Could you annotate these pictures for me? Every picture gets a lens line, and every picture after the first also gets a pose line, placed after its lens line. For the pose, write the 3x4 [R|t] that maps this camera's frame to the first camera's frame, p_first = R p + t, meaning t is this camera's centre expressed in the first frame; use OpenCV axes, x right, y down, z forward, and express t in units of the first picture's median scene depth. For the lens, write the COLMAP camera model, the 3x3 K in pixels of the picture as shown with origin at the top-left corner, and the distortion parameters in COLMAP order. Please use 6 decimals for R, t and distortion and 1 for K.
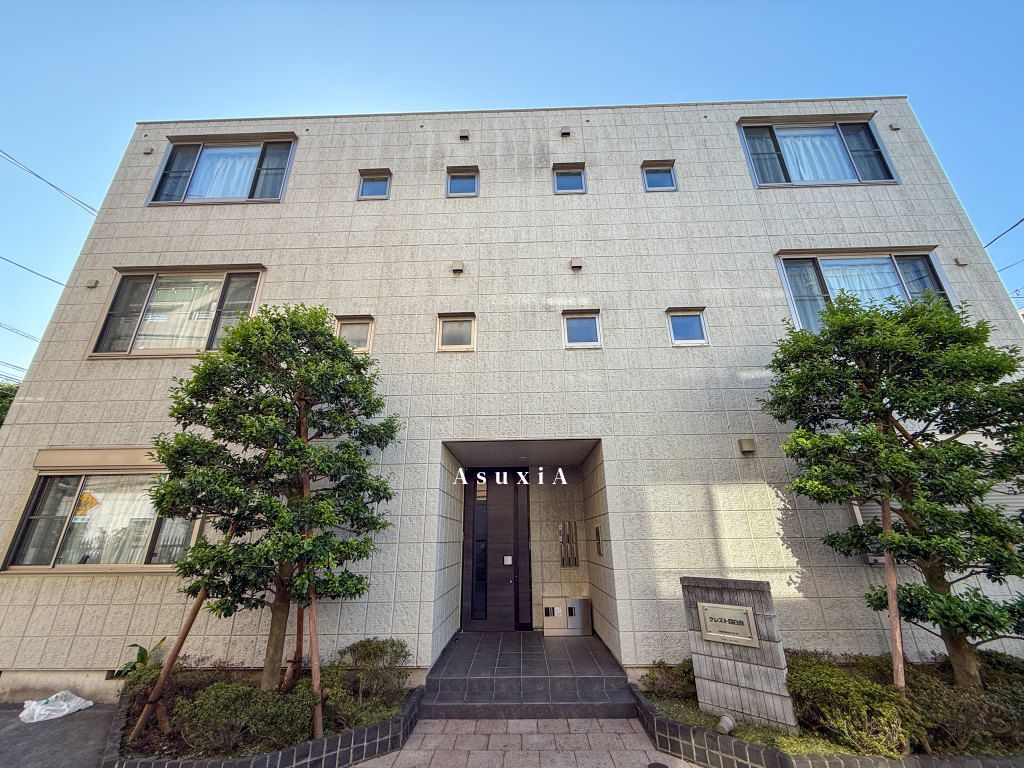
lens RADIAL K [[412.8, 0, 512.6], [0, 412.8, 381.4], [0, 0, 1]] dist [-0.001966, 0.000558]
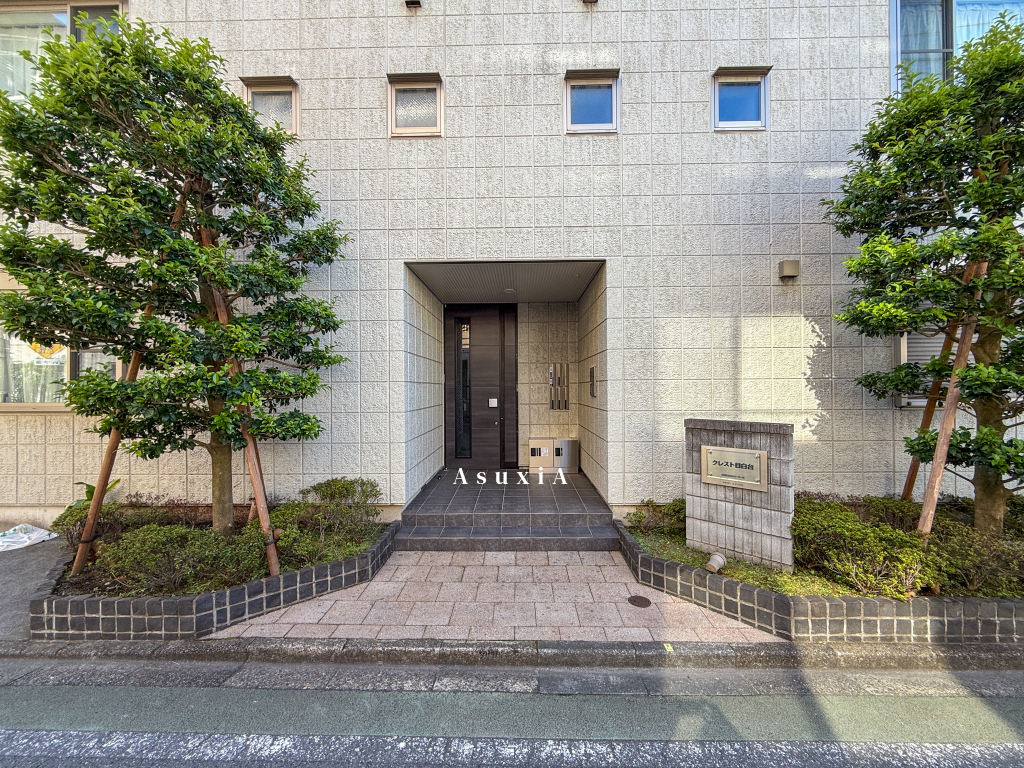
lens RADIAL K [[412.8, 0, 515.0], [0, 412.8, 389.4], [0, 0, 1]] dist [-0.001966, 0.000558]
pose [[0.999915, 0.005890, 0.011641, 0.040113], [-0.009675, 0.933386, 0.358745, 0.107901], [-0.008753, -0.358827, 0.933363, 0.215024]]
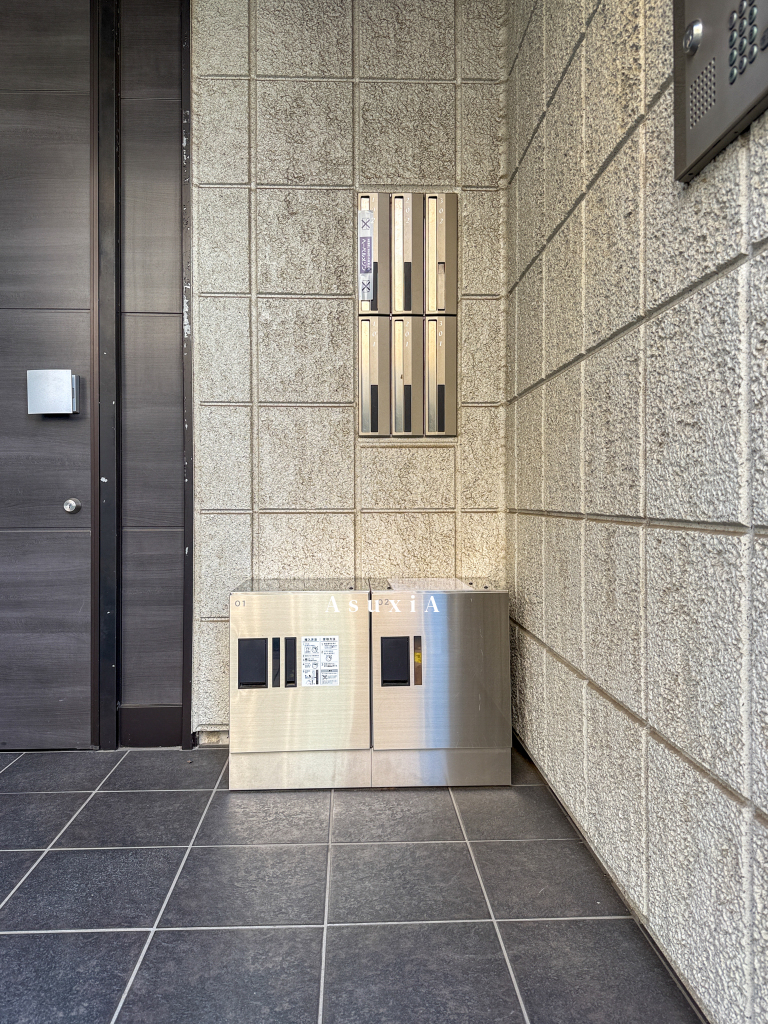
lens RADIAL K [[723.5, 0, 386.9], [0, 723.5, 505.5], [0, 0, 1]] dist [0.031290, -0.020861]
pose [[0.997304, 0.013814, 0.072065, 0.160392], [-0.038774, 0.933017, 0.357736, 0.547204], [-0.062296, -0.359566, 0.931038, 1.040313]]
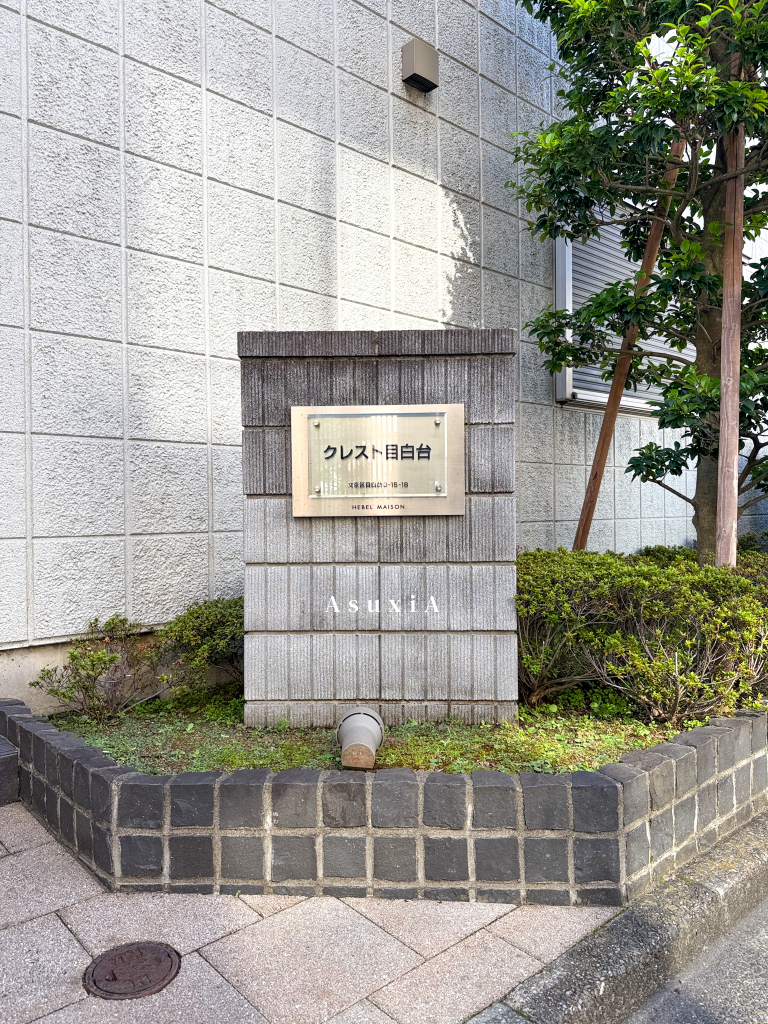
lens RADIAL K [[723.5, 0, 383.3], [0, 723.5, 510.2], [0, 0, 1]] dist [0.031290, -0.020861]
pose [[0.723453, 0.006045, 0.690347, 0.132133], [-0.242121, 0.938670, 0.245512, 0.425059], [-0.646524, -0.344764, 0.680547, 0.538066]]
